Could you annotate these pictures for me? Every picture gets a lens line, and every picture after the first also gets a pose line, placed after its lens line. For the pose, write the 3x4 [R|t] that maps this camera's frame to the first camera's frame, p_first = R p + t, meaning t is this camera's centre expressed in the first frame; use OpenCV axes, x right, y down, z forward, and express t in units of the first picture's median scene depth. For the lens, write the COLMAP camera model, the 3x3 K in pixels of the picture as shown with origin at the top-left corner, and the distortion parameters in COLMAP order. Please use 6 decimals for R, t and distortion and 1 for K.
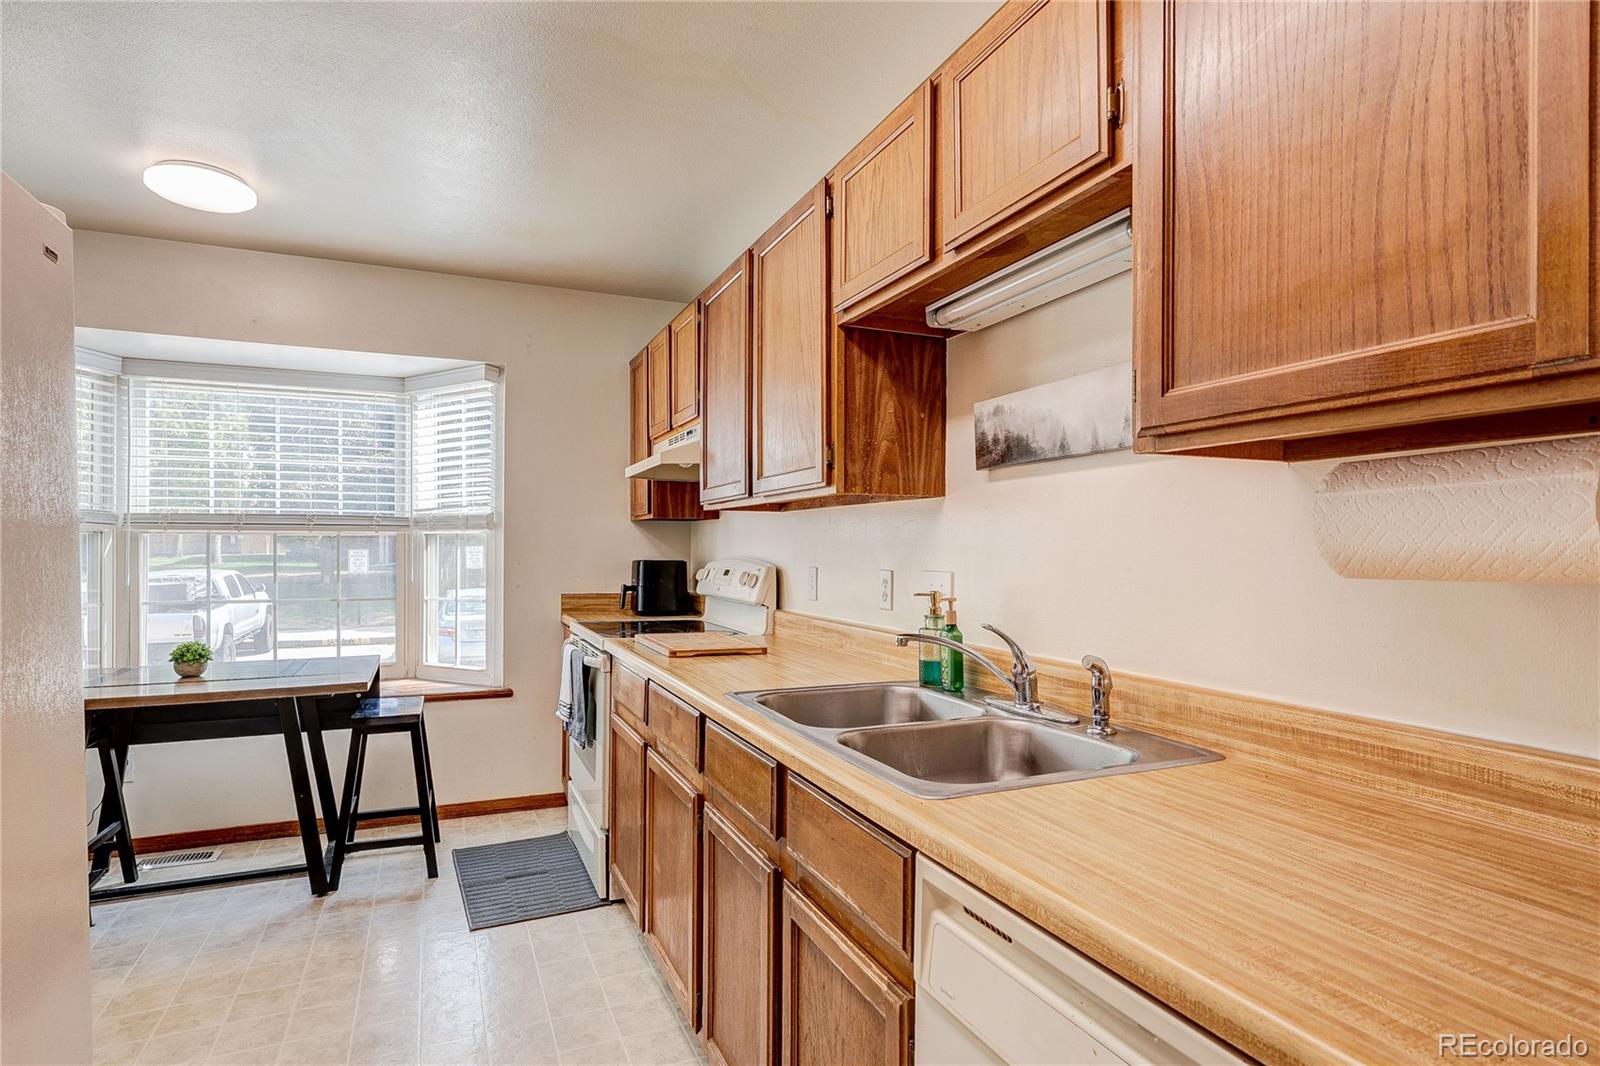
lens RADIAL K [[842.7, 0, 763.7], [0, 842.7, 547.4], [0, 0, 1]] dist [-0.005928, 0.001203]
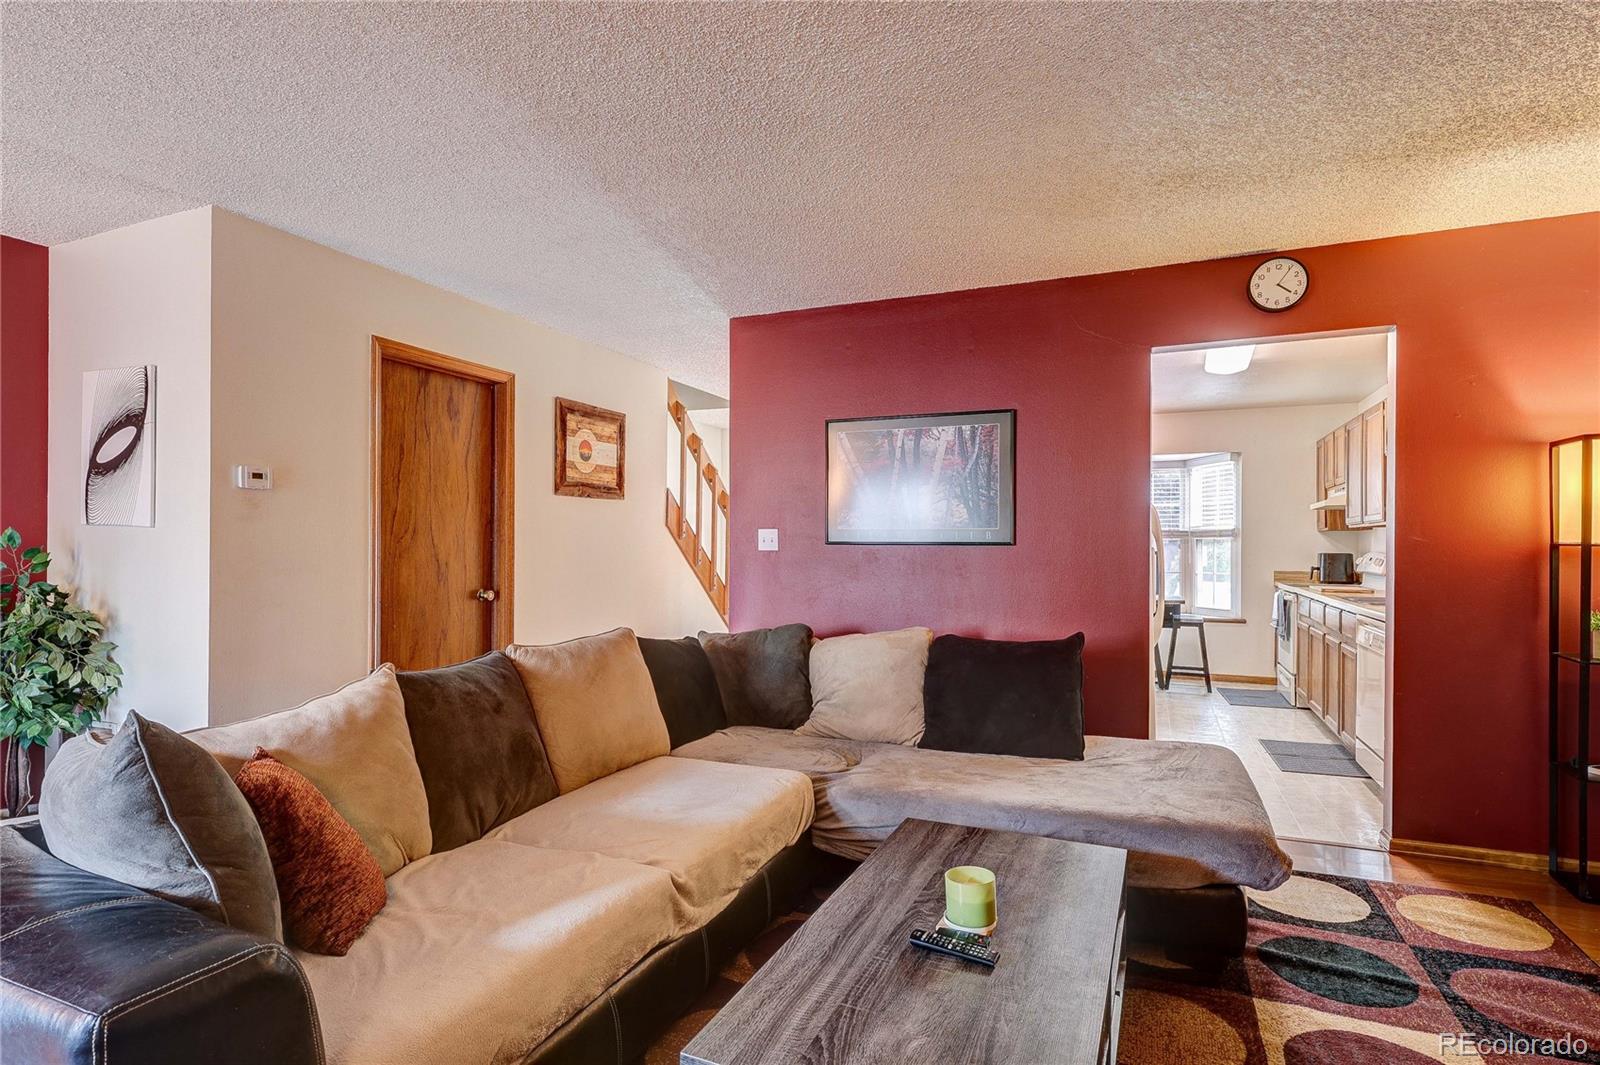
lens RADIAL K [[842.7, 0, 788.9], [0, 842.7, 533.9], [0, 0, 1]] dist [-0.005928, 0.001203]
pose [[0.715509, -0.008225, -0.698555, 0.311022], [-0.006238, 0.999816, -0.018163, 0.013456], [0.698576, 0.017353, 0.715326, -1.155239]]
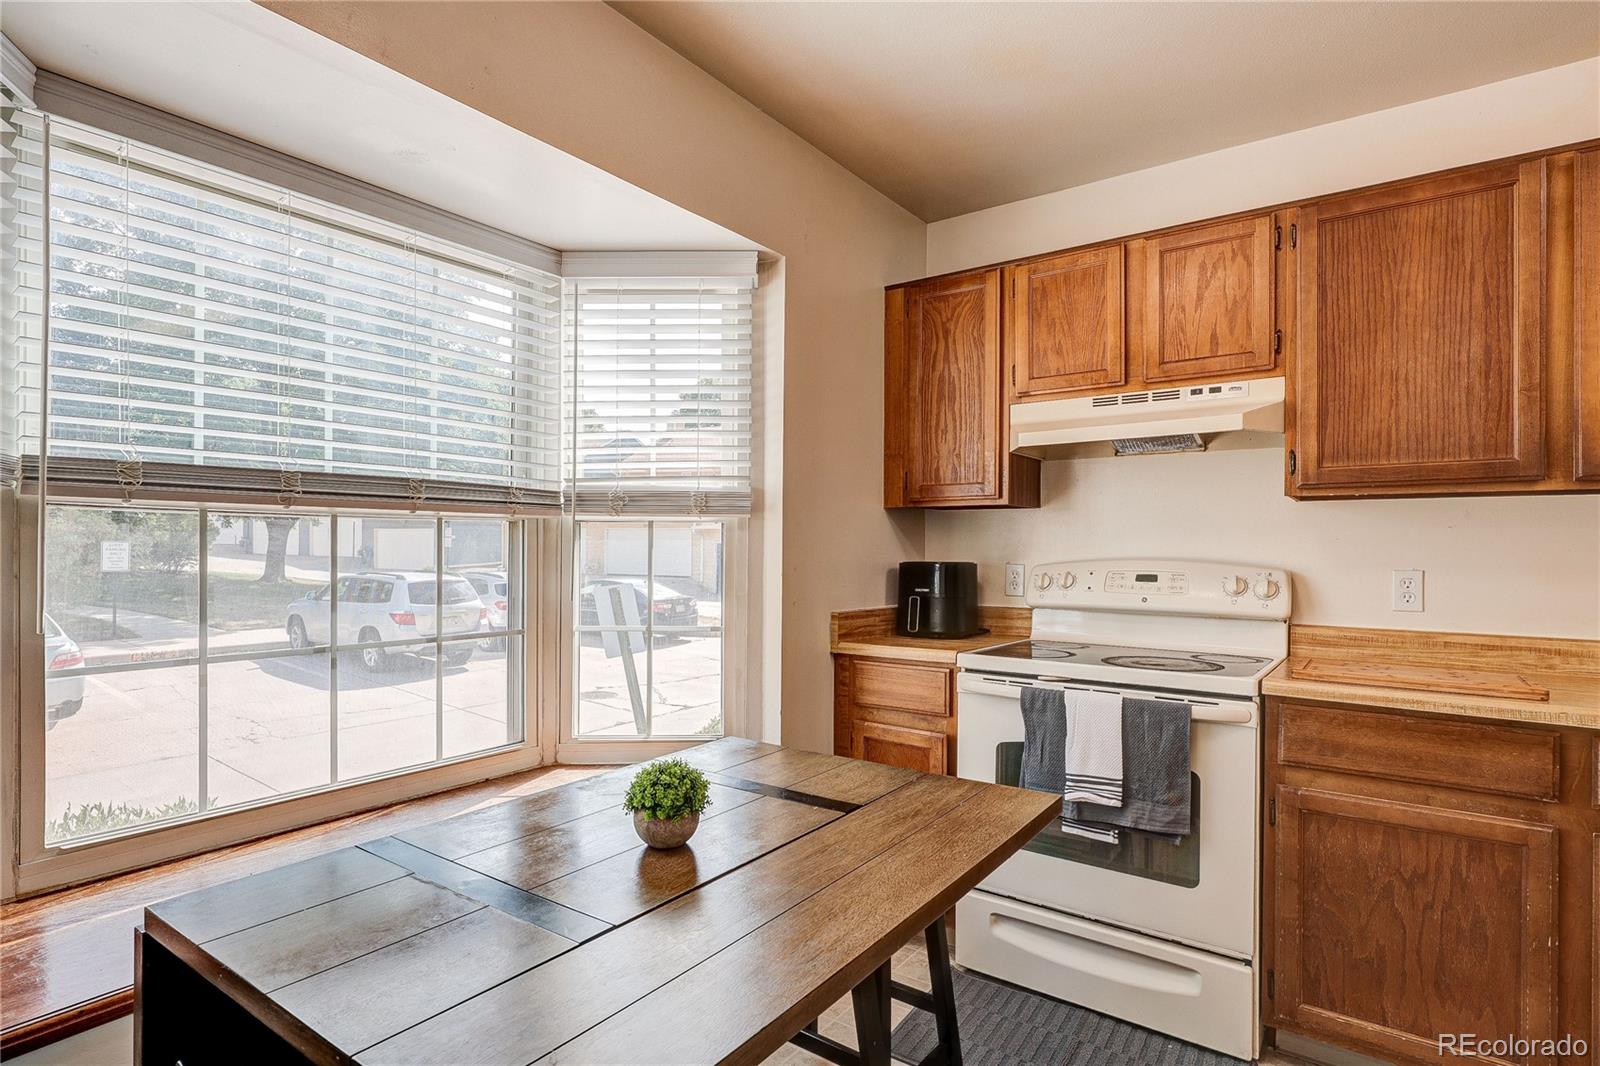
lens RADIAL K [[842.7, 0, 796.5], [0, 842.7, 538.7], [0, 0, 1]] dist [-0.005928, 0.001203]
pose [[0.832925, 0.007573, 0.553334, -0.670765], [-0.005998, 0.999971, -0.004658, -0.001421], [-0.553353, 0.000561, 0.832947, 0.468805]]
